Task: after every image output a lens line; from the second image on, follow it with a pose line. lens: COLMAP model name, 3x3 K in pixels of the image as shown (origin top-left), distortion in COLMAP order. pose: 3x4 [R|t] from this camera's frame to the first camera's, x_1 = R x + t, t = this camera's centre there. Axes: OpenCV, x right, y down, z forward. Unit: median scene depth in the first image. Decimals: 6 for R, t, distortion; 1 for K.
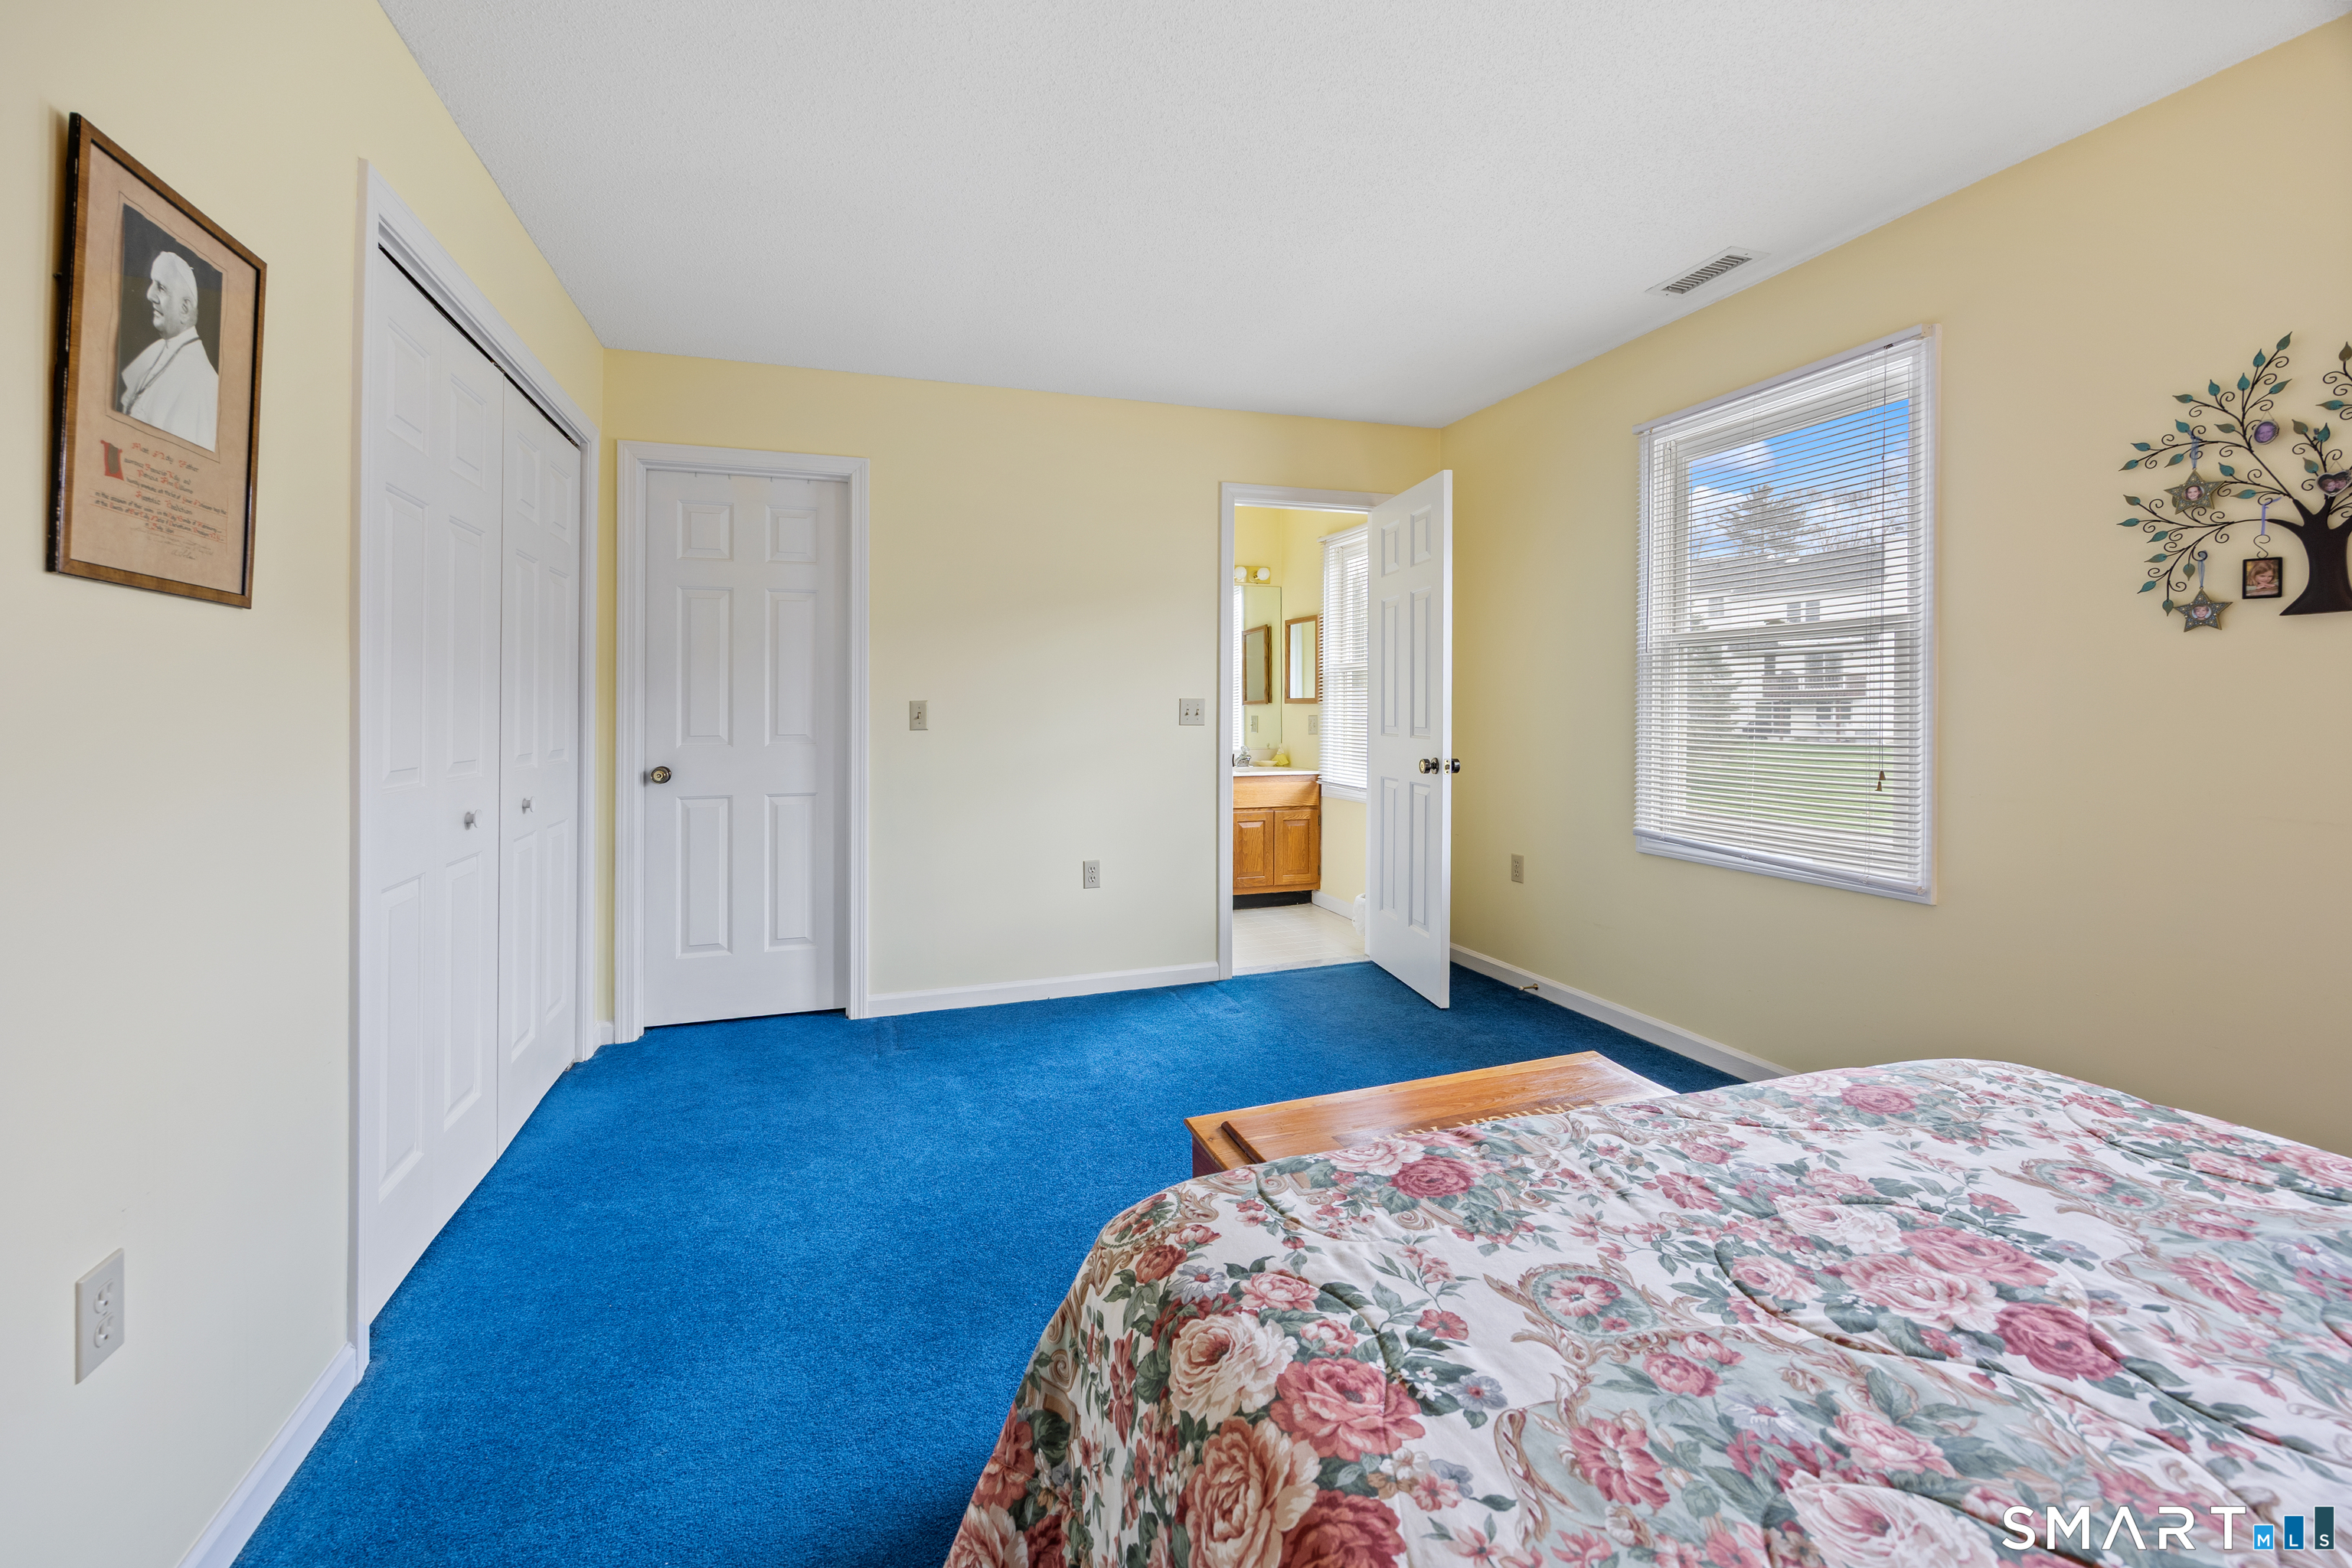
lens RADIAL K [[932.5, 0, 1183.4], [0, 932.5, 715.5], [0, 0, 1]] dist [-0.001845, 0.000081]
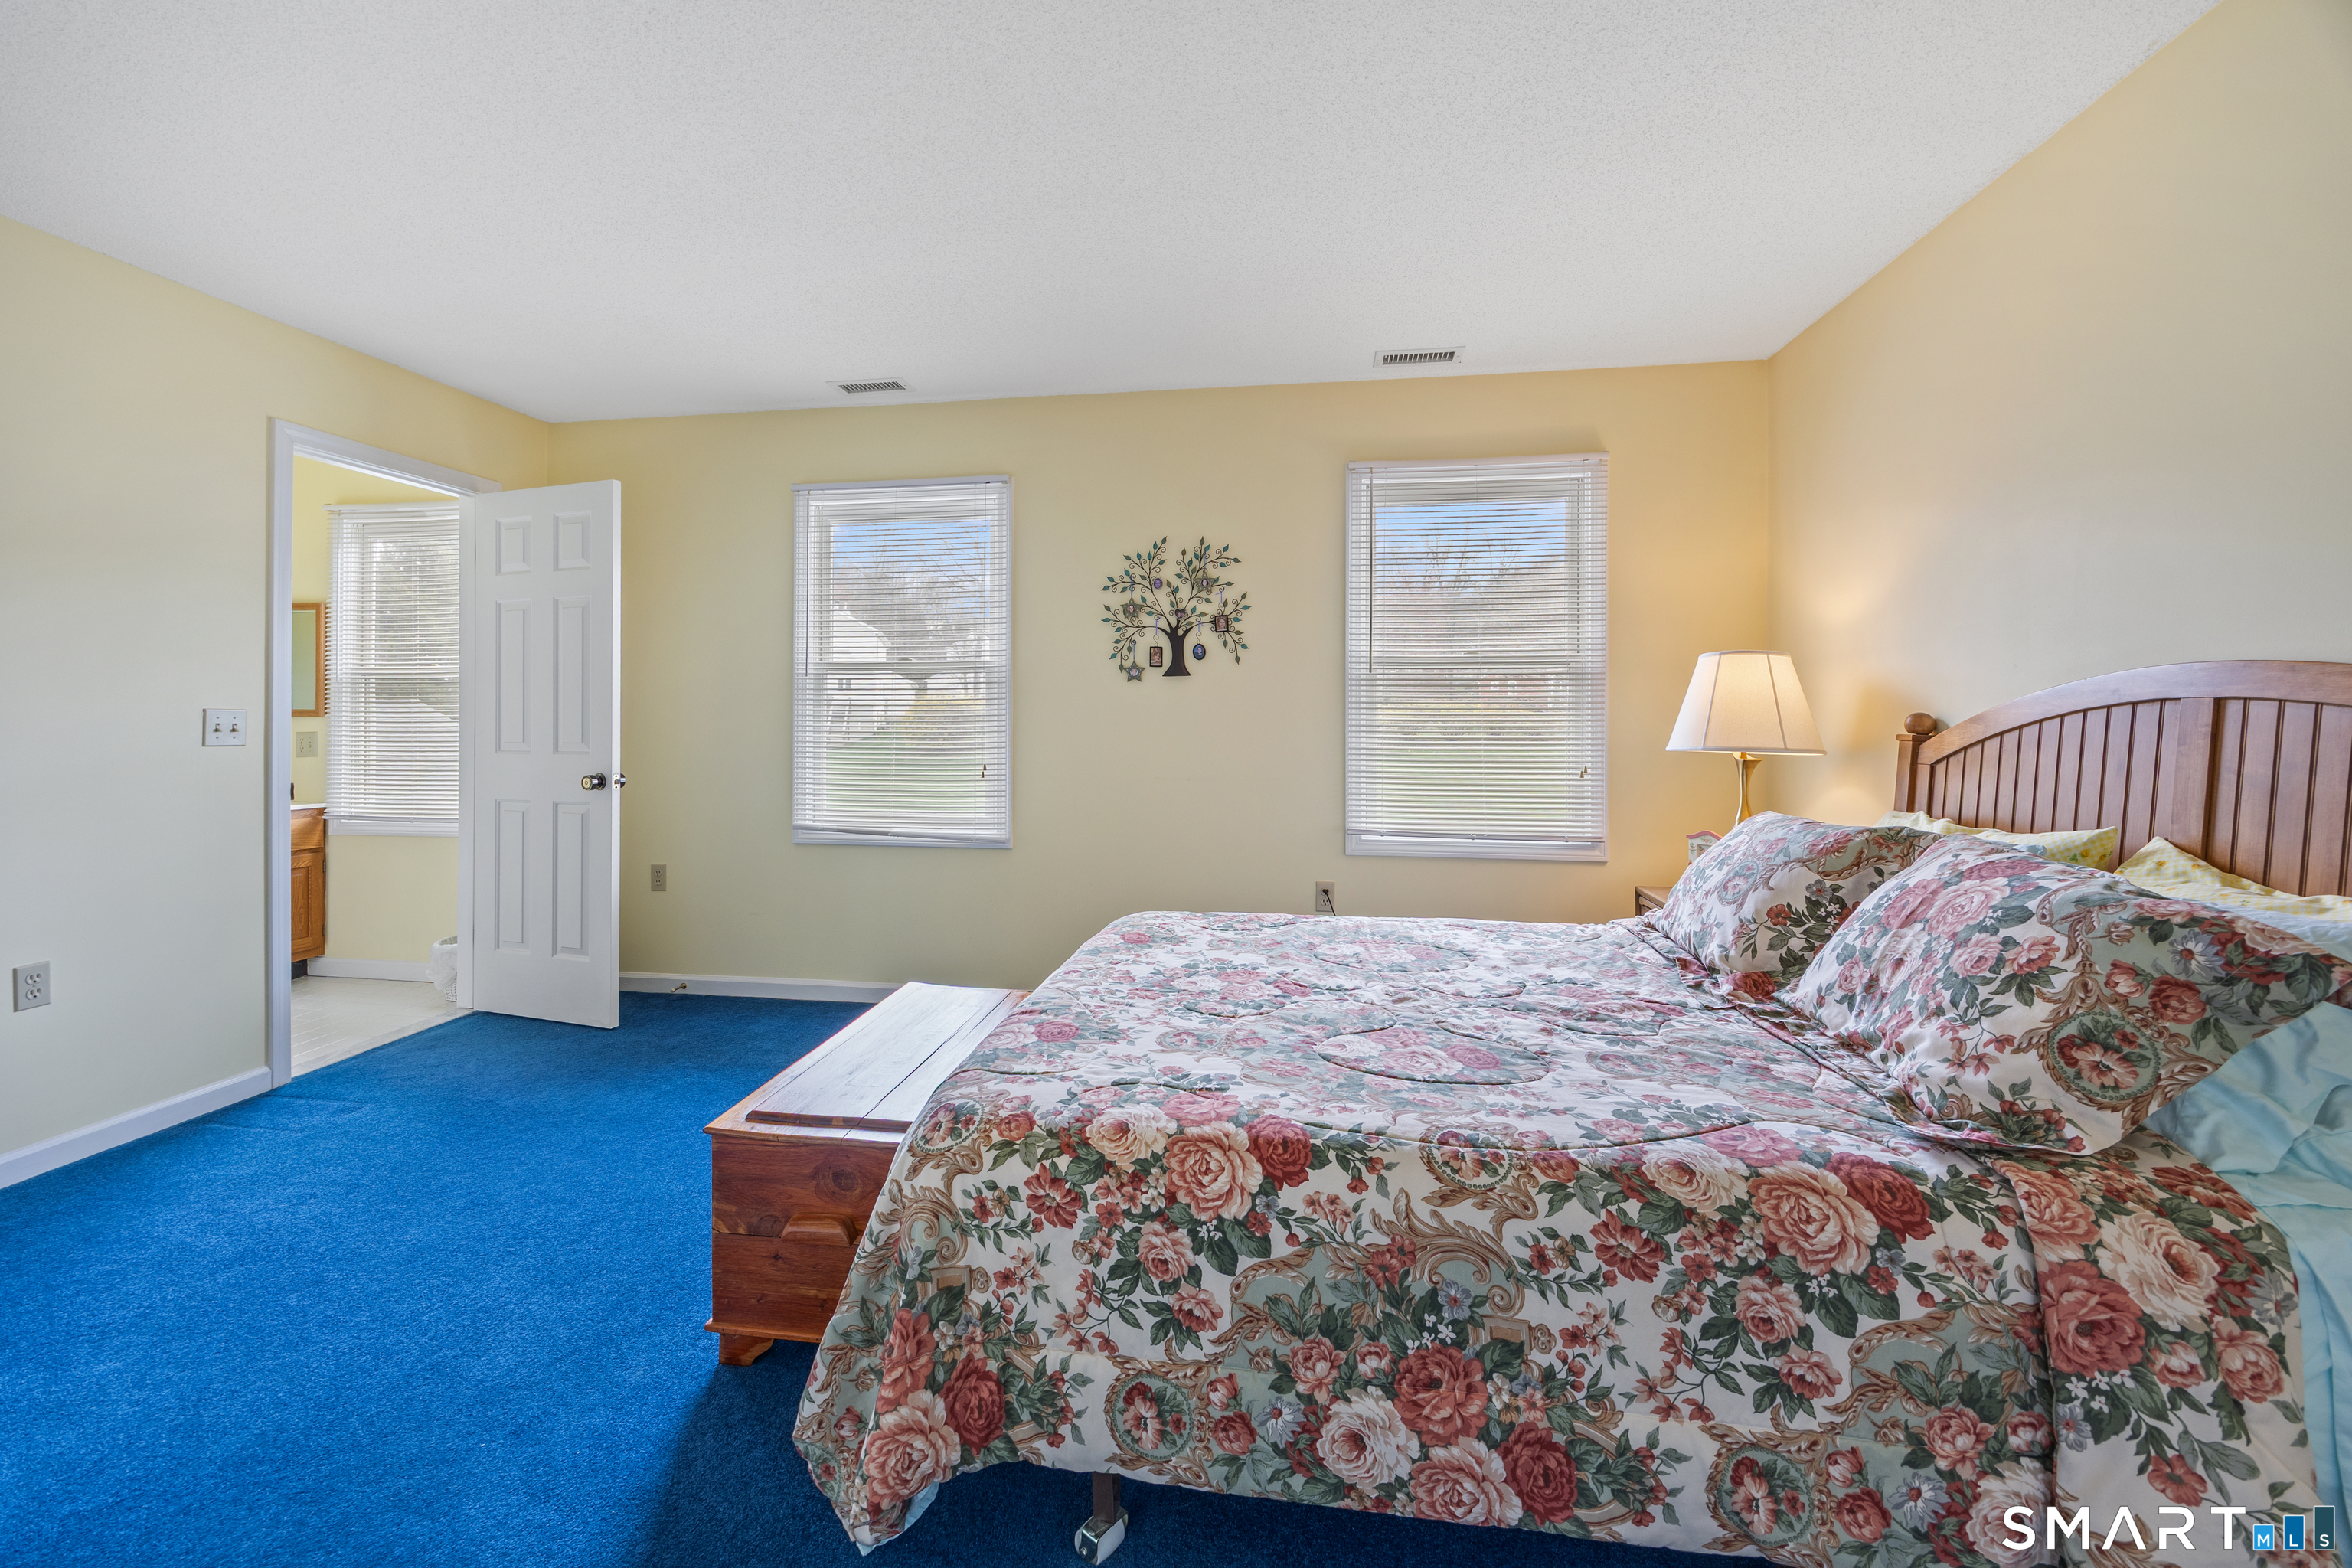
lens RADIAL K [[923.7, 0, 1132.1], [0, 923.7, 729.3], [0, 0, 1]] dist [-0.000093, 0.000081]
pose [[0.482408, -0.005759, 0.875928, -0.562588], [0.006542, 0.999974, 0.002971, 0.000234], [-0.875922, 0.004297, 0.482433, 0.094562]]
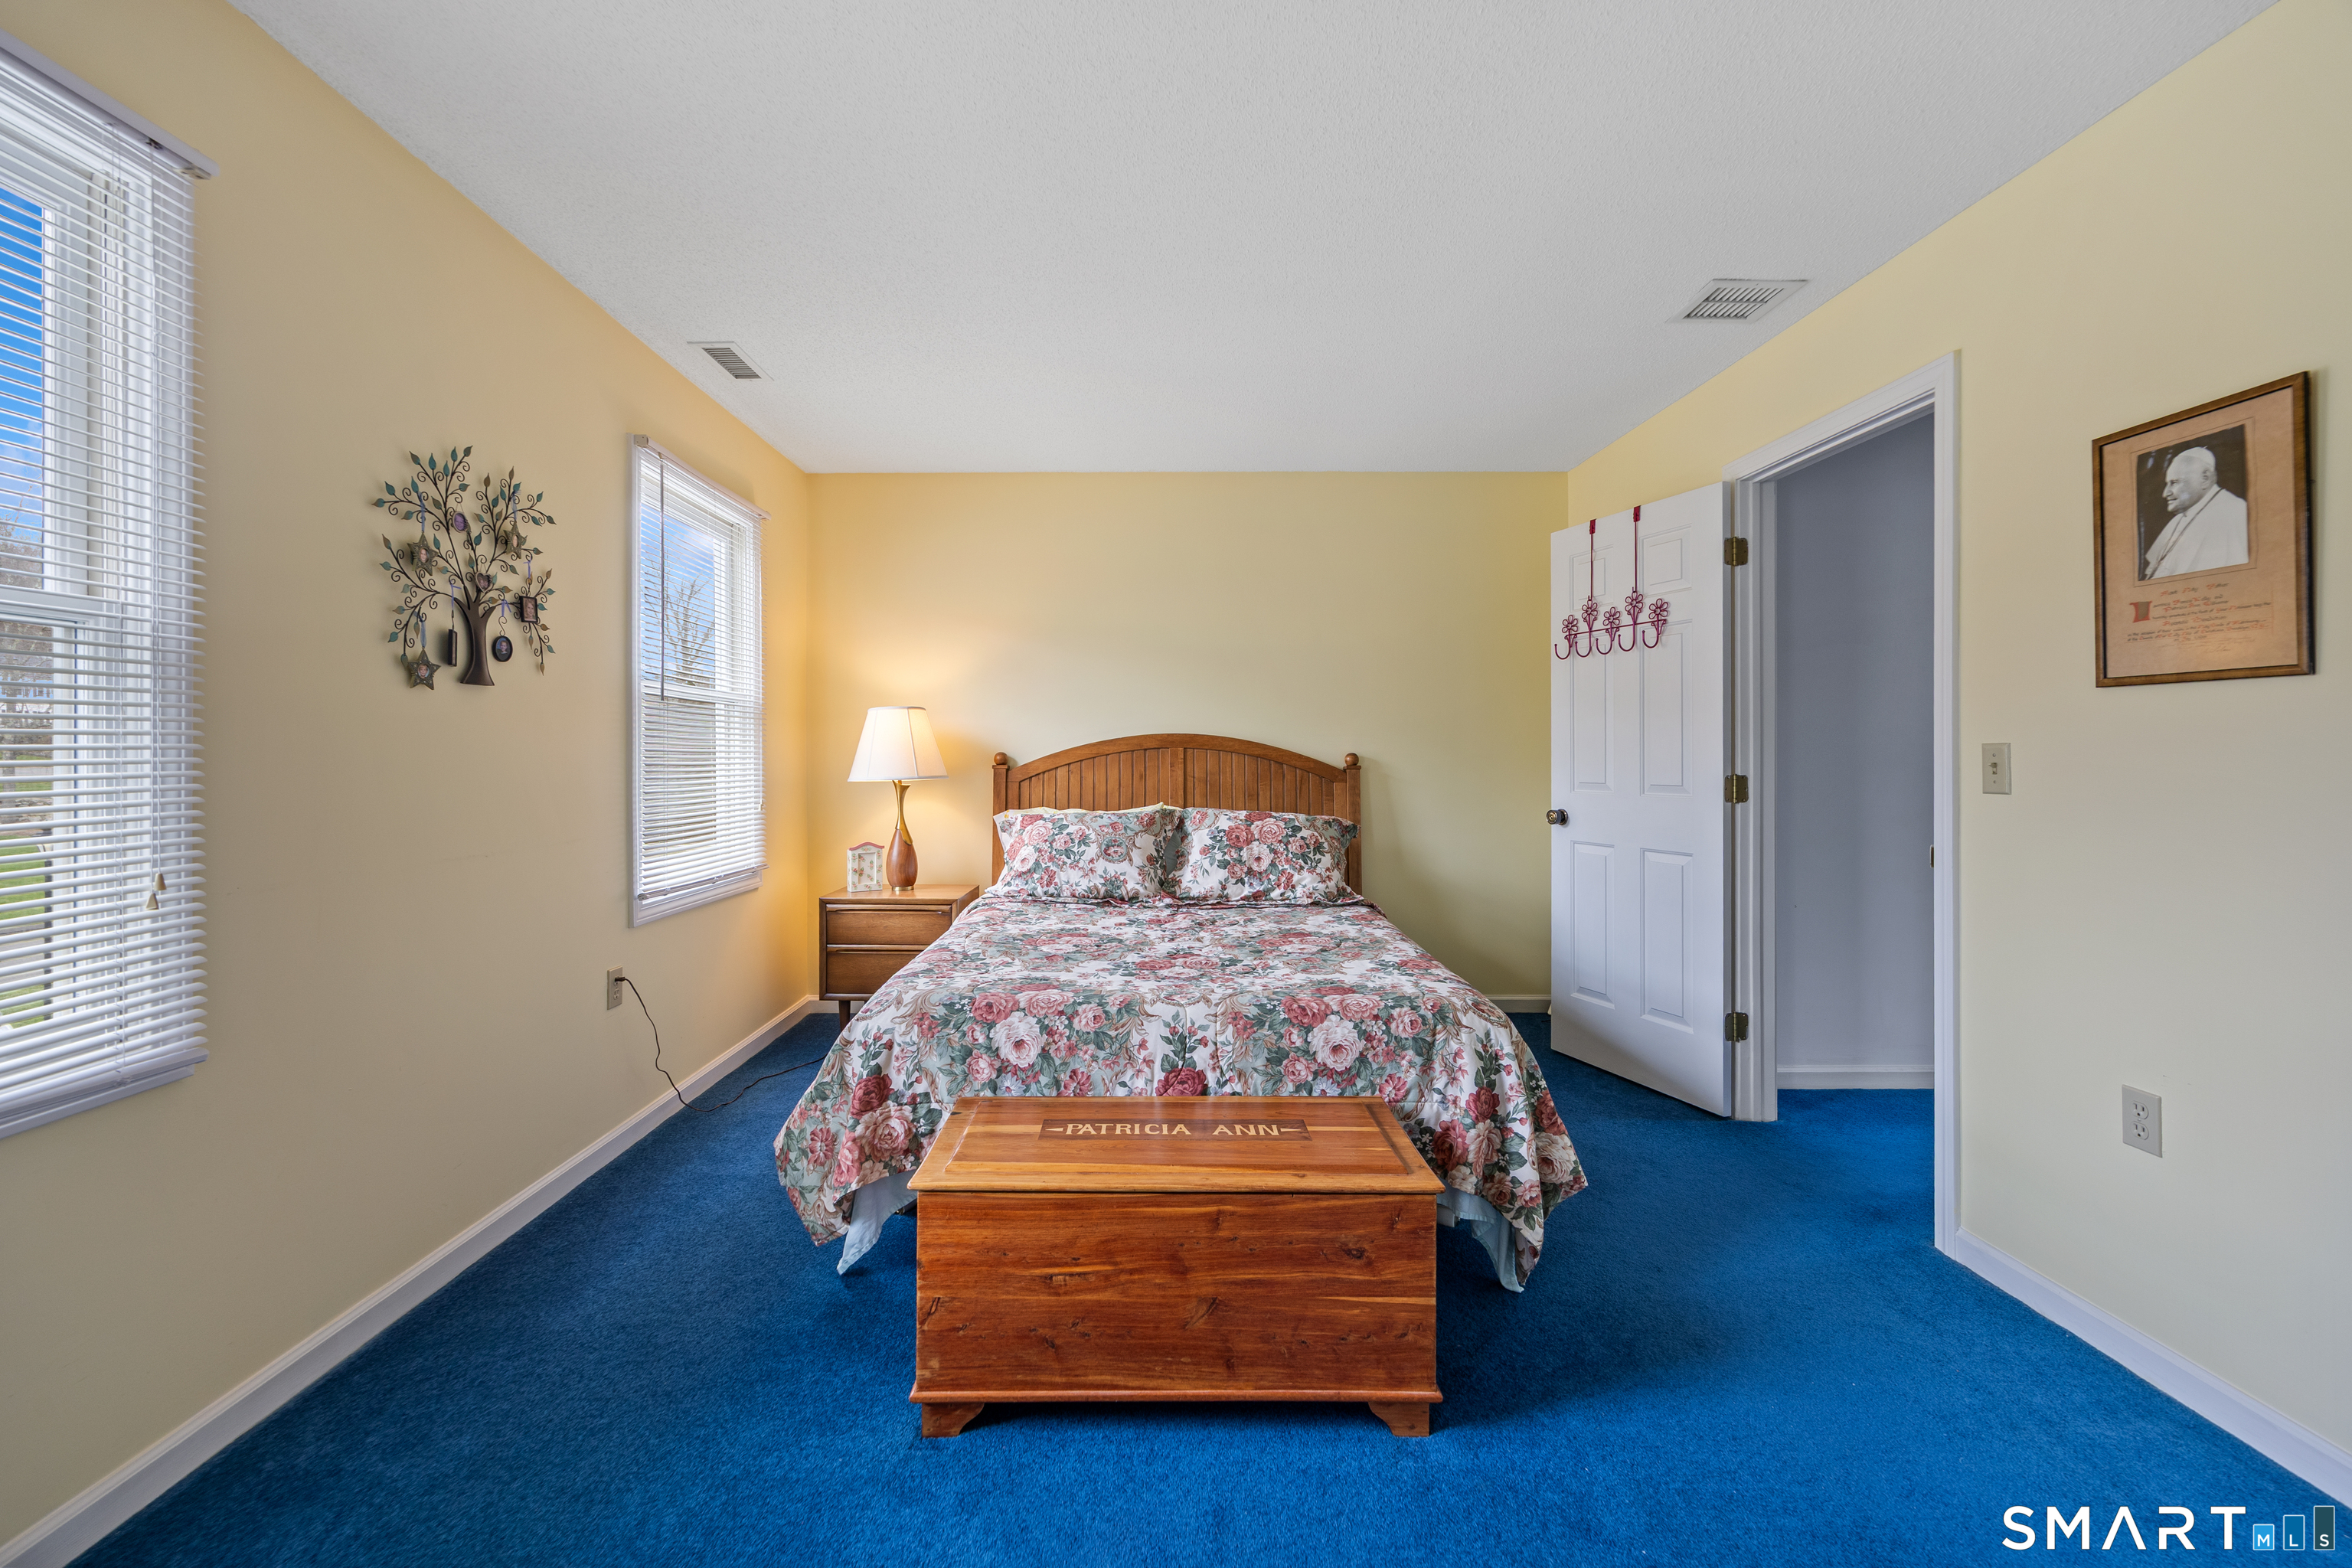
lens RADIAL K [[921.1, 0, 1165.9], [0, 921.1, 769.2], [0, 0, 1]] dist [-0.000670, 0.000286]
pose [[-0.937184, -0.003152, 0.348820, -0.047827], [0.005193, 0.999722, 0.022985, -0.020151], [-0.348796, 0.023352, -0.936908, 1.686657]]
